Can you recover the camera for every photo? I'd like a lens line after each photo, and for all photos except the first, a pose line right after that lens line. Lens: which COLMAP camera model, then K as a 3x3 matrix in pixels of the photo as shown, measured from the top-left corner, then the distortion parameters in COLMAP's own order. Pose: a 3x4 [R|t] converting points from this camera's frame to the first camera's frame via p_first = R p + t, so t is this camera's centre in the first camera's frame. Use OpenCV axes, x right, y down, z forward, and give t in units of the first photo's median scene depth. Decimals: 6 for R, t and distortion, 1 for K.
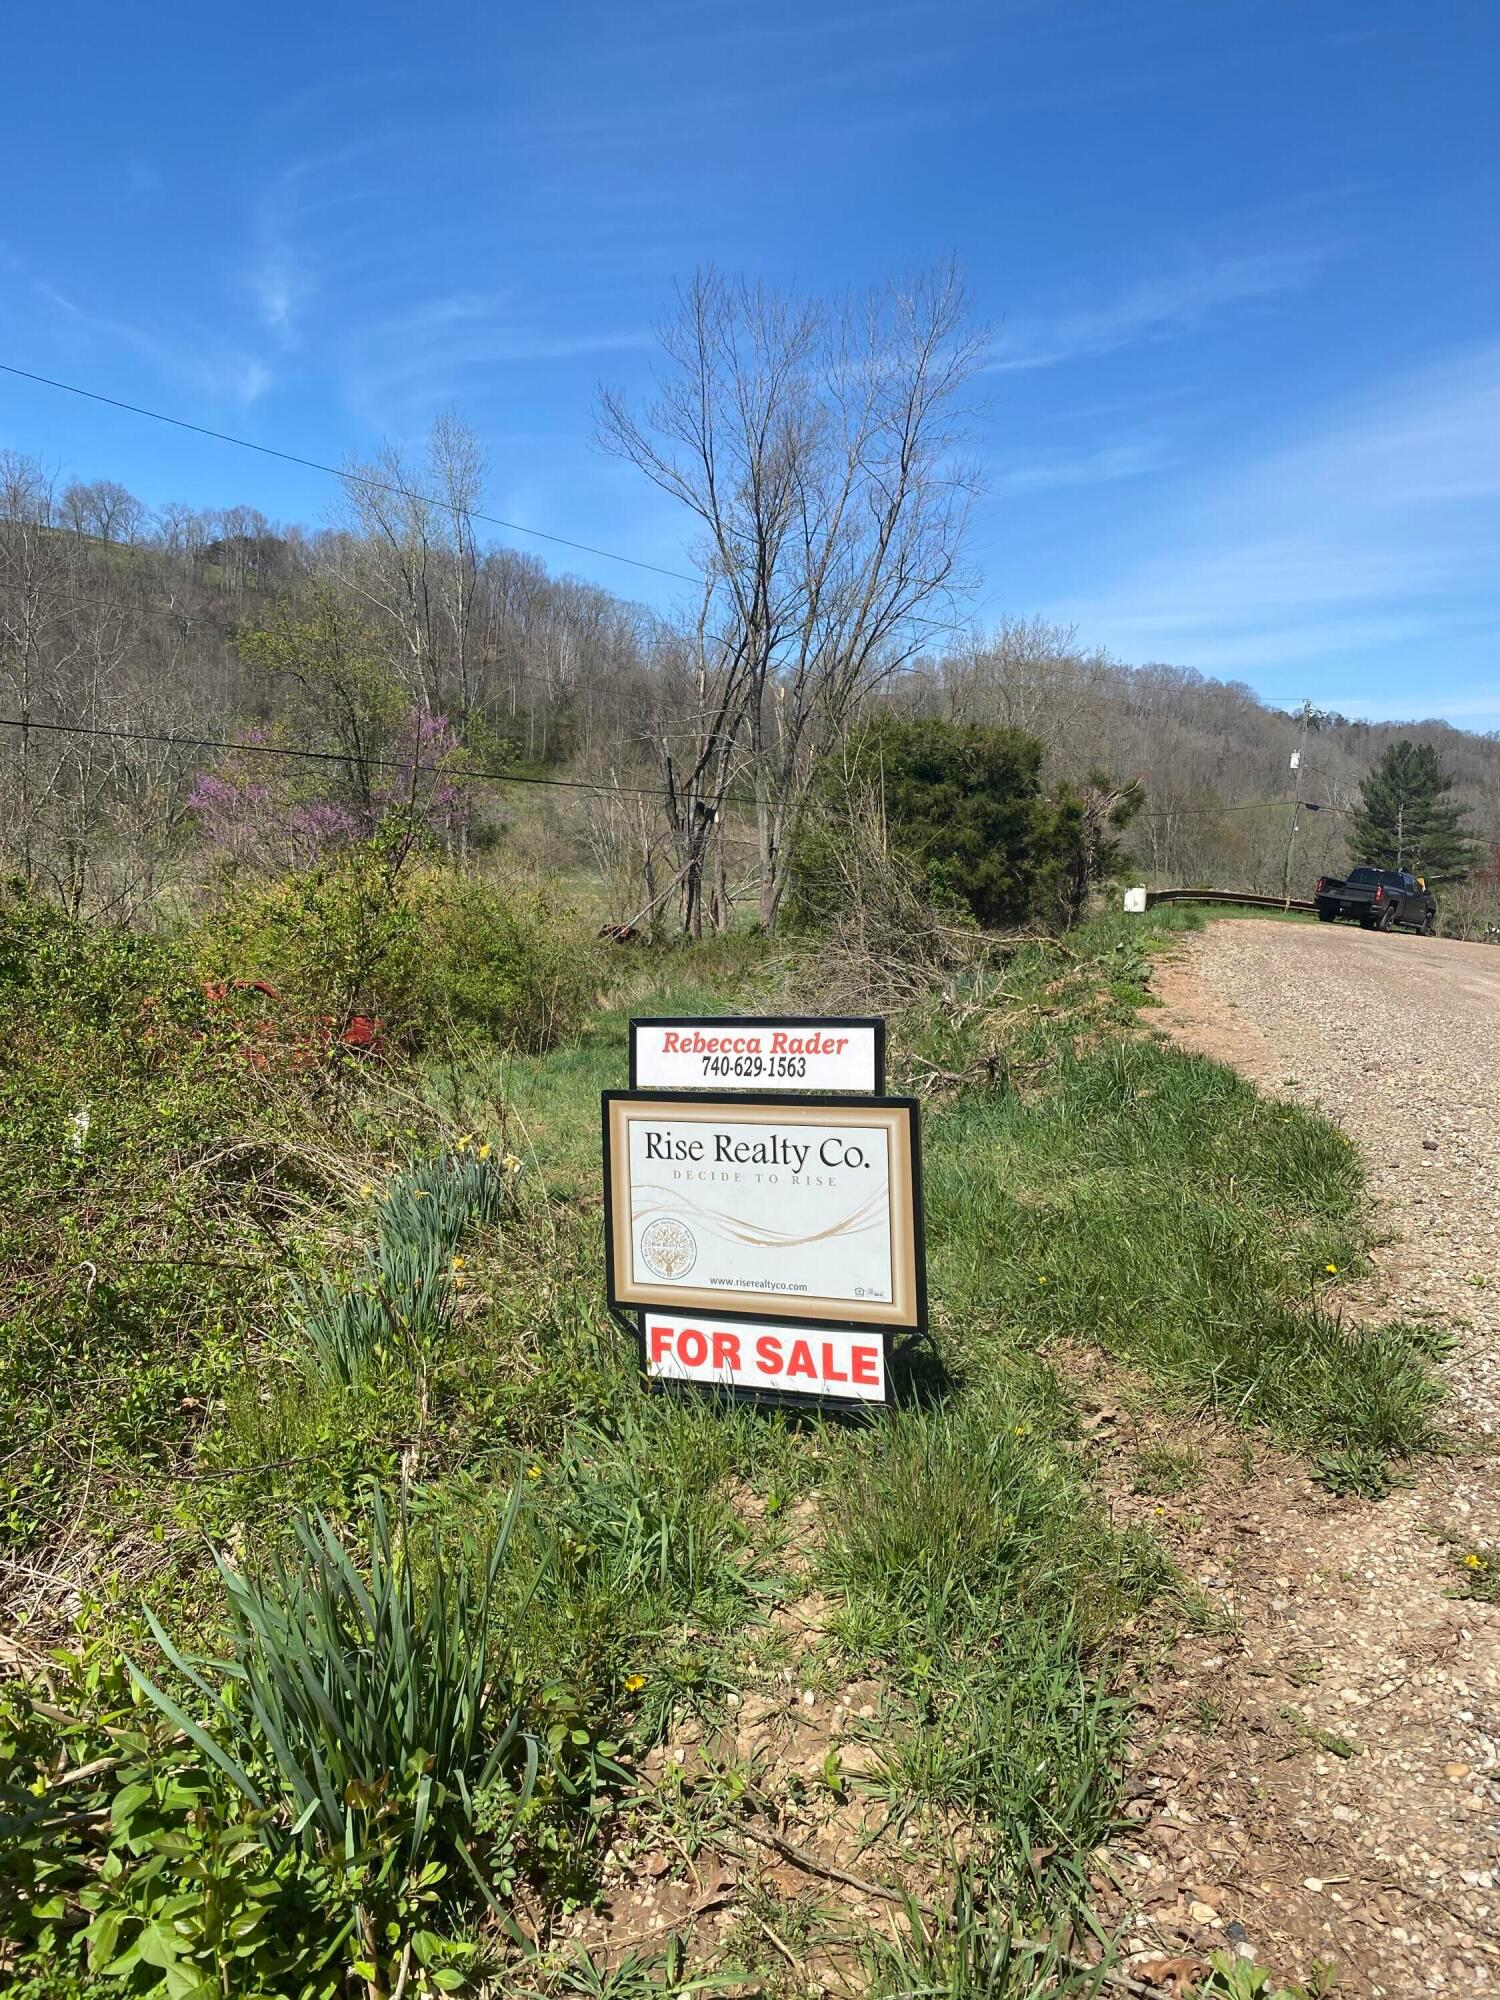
lens RADIAL K [[1520.5, 0, 750.0], [0, 1520.5, 1000.0], [0, 0, 1]] dist [0.010630, -0.011190]
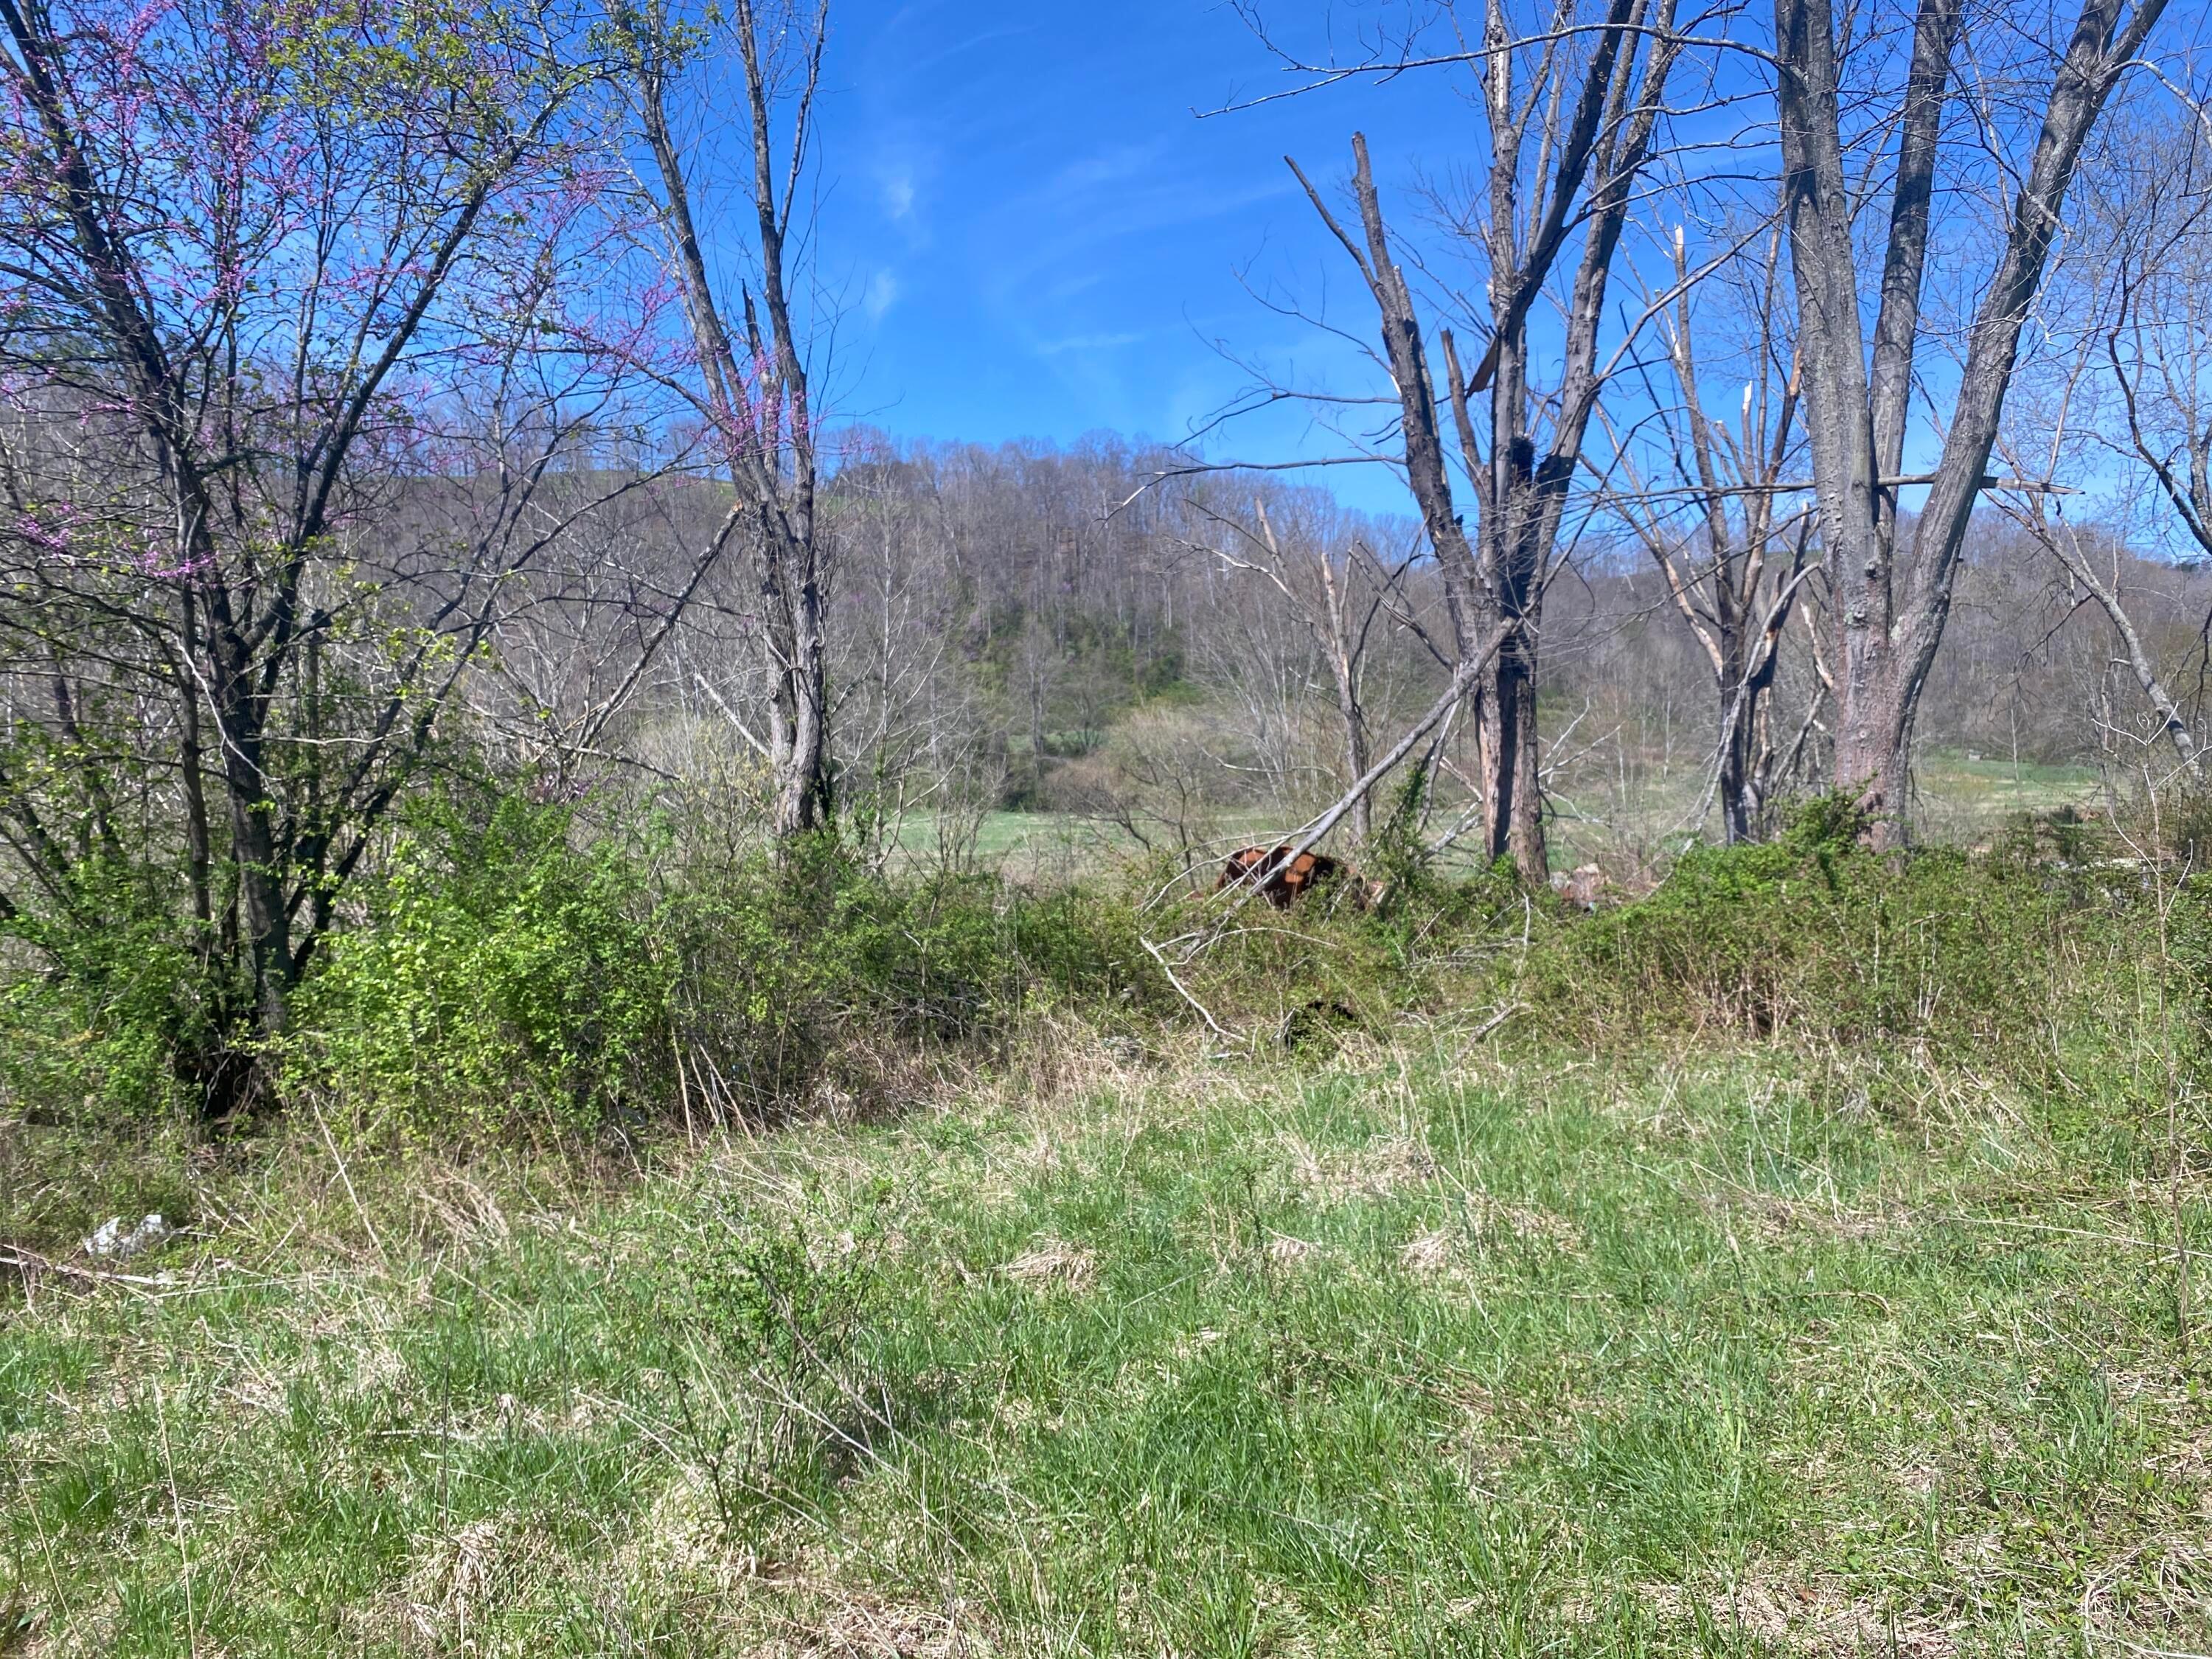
lens RADIAL K [[1681.6, 0, 1106.0], [0, 1681.6, 829.5], [0, 0, 1]] dist [0.010630, -0.011190]
pose [[0.977118, -0.032433, -0.210213, -0.011932], [0.011349, 0.994848, -0.100742, -0.004773], [0.212397, 0.096051, 0.972451, 0.170428]]
